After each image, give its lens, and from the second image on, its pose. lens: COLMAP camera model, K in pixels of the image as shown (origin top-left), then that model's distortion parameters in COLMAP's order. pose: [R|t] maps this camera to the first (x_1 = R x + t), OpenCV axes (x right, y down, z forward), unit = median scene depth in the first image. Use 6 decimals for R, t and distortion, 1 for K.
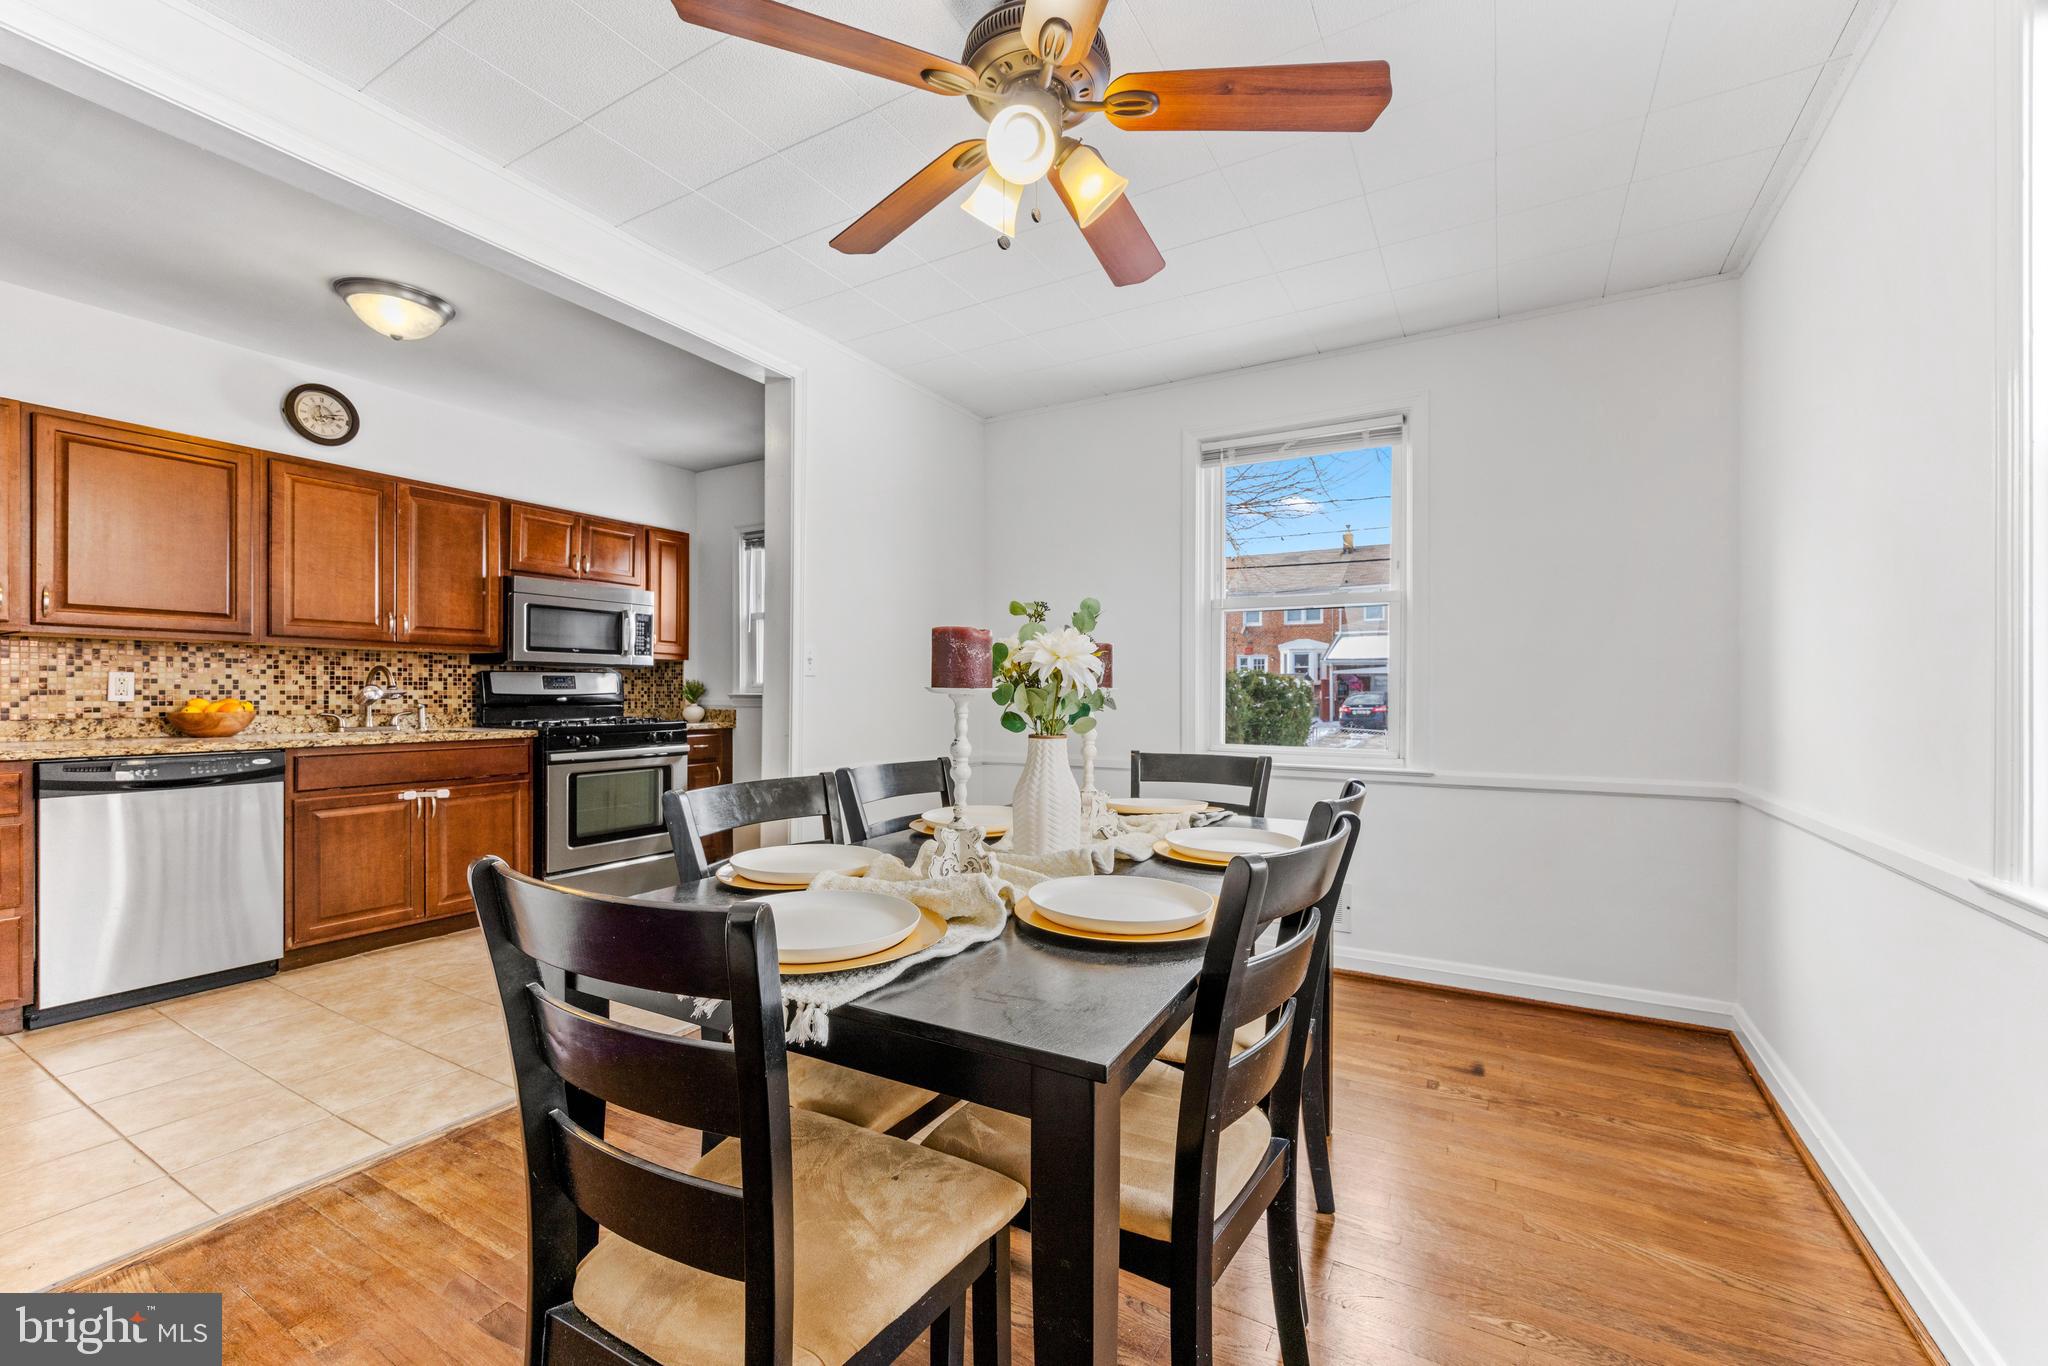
lens RADIAL K [[818.8, 0, 1023.6], [0, 818.8, 690.4], [0, 0, 1]] dist [-0.000482, -0.000921]
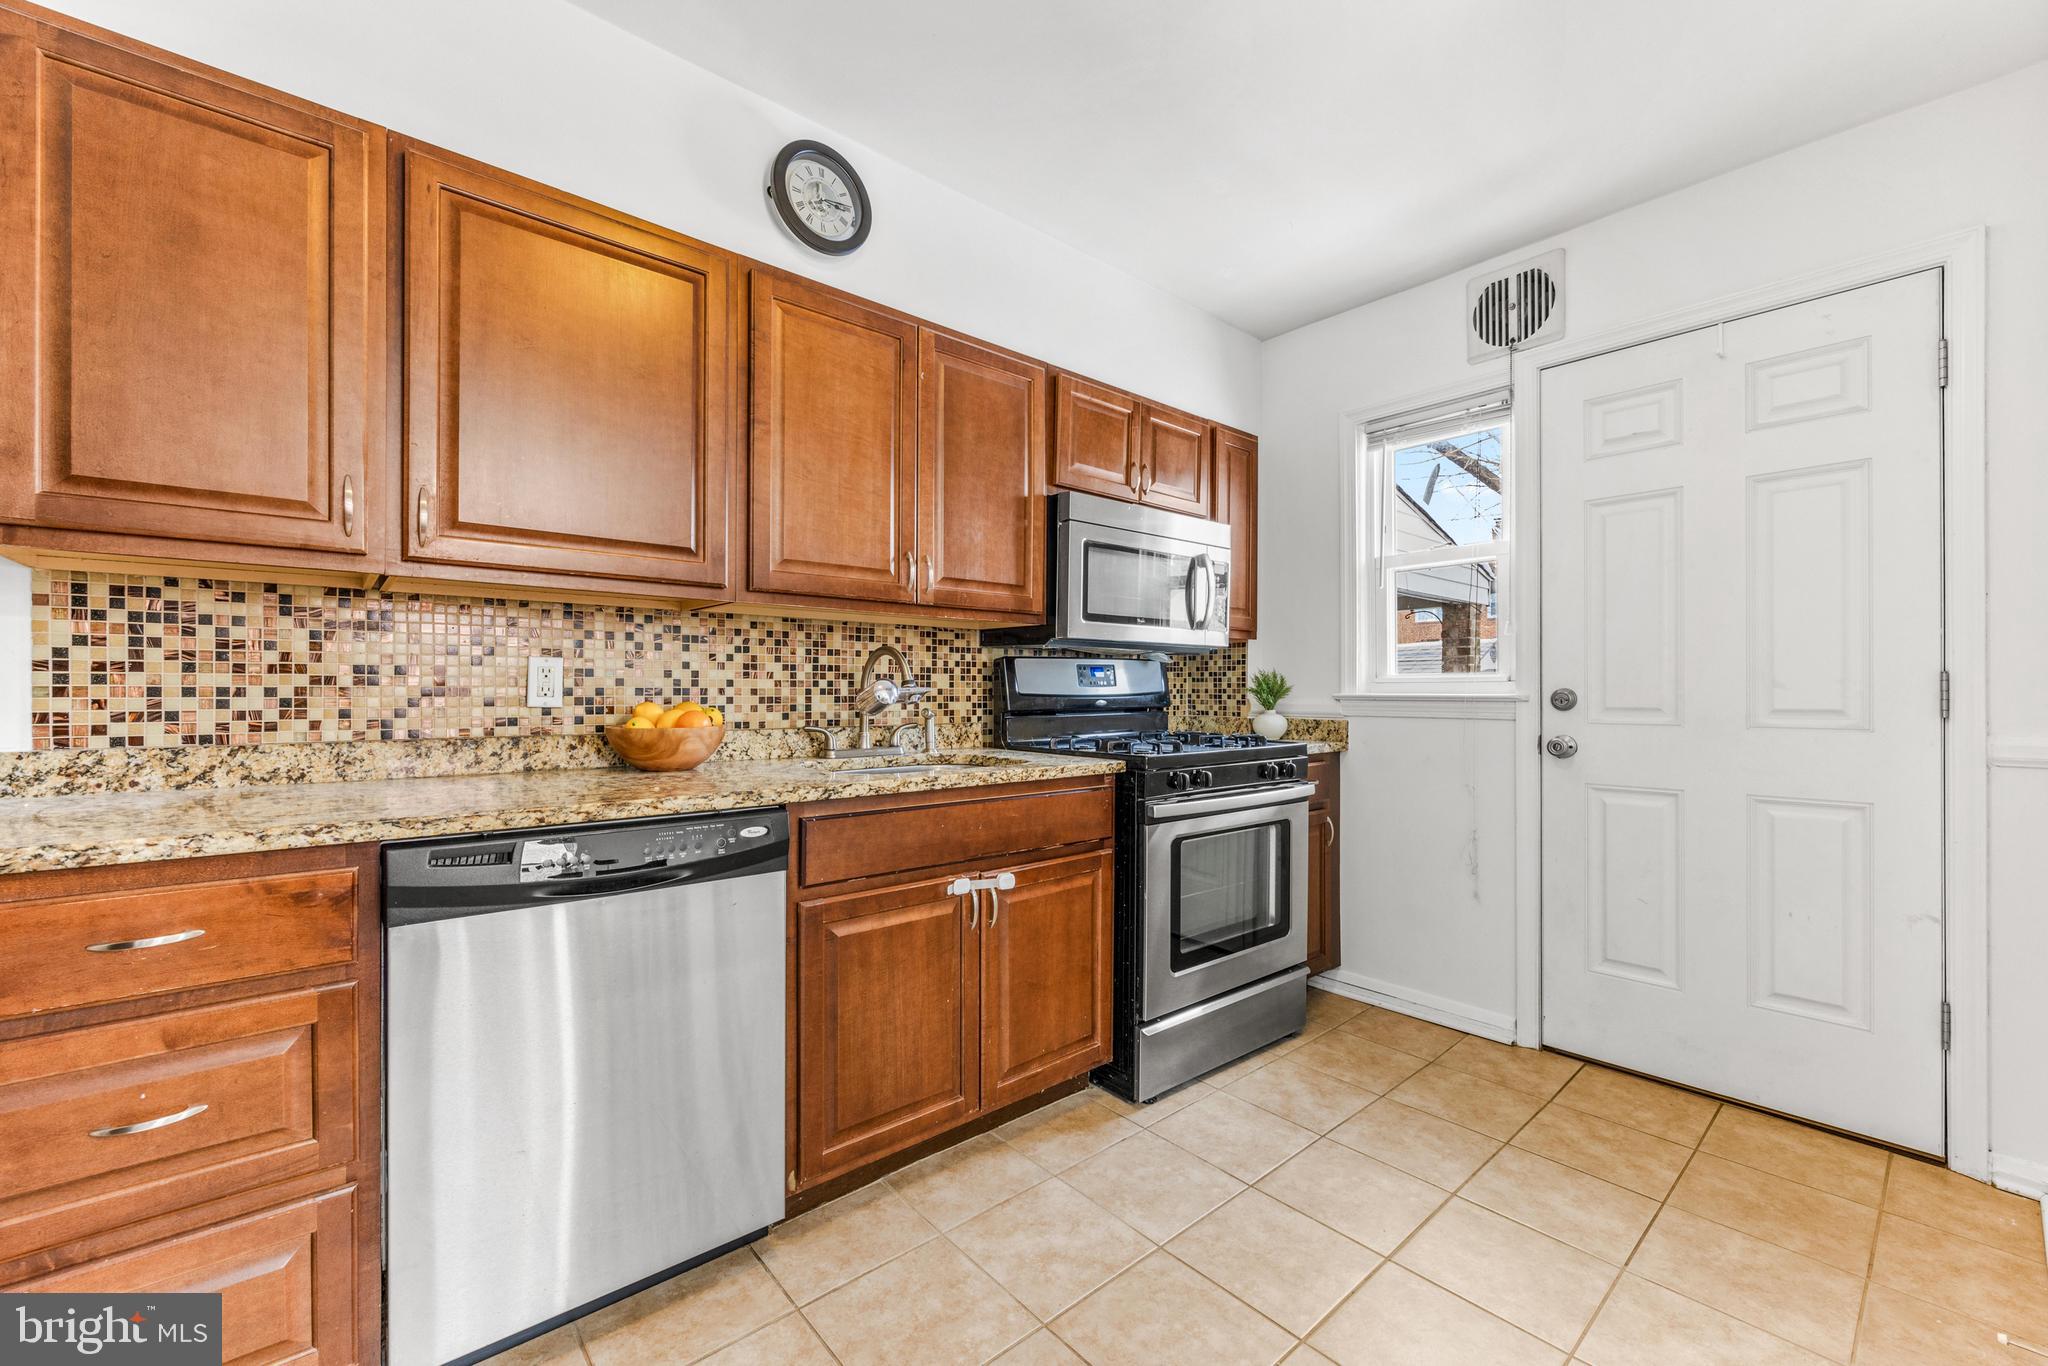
lens RADIAL K [[818.8, 0, 1020.8], [0, 818.8, 684.8], [0, 0, 1]] dist [-0.000482, -0.000921]
pose [[0.943135, -0.000587, -0.332408, -0.540312], [-0.000377, 0.999996, -0.002834, -0.001075], [0.332409, 0.002798, 0.943131, 0.514668]]
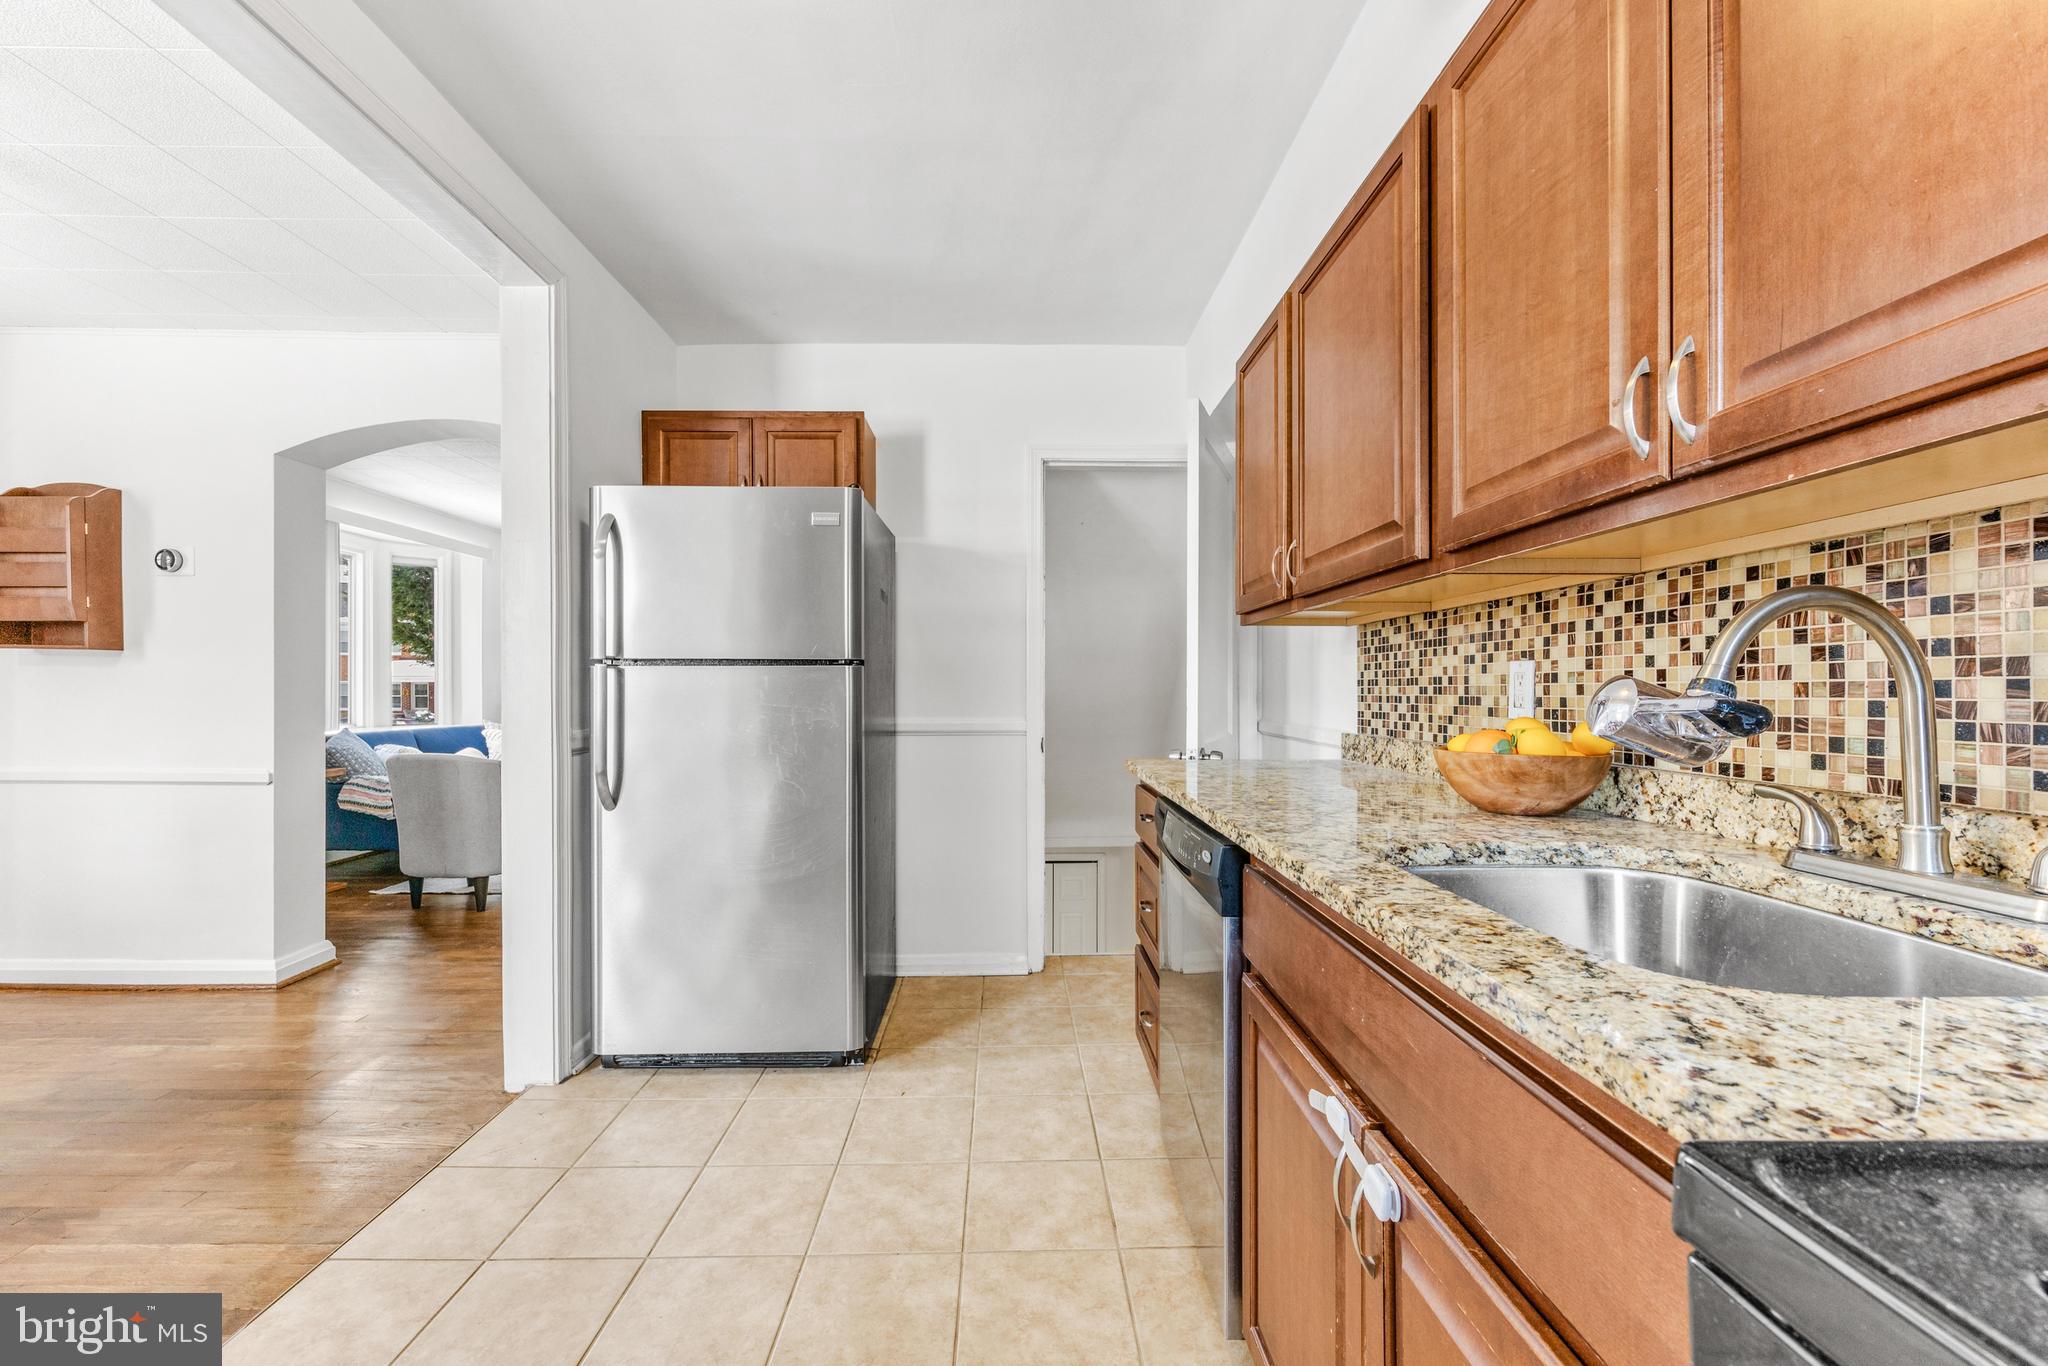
lens RADIAL K [[818.8, 0, 1024.3], [0, 818.8, 691.9], [0, 0, 1]] dist [-0.000482, -0.000921]
pose [[-0.856650, -0.004693, -0.515877, -0.540085], [-0.003627, 0.999989, -0.003074, -0.001028], [0.515885, -0.000762, -0.856657, 1.170640]]
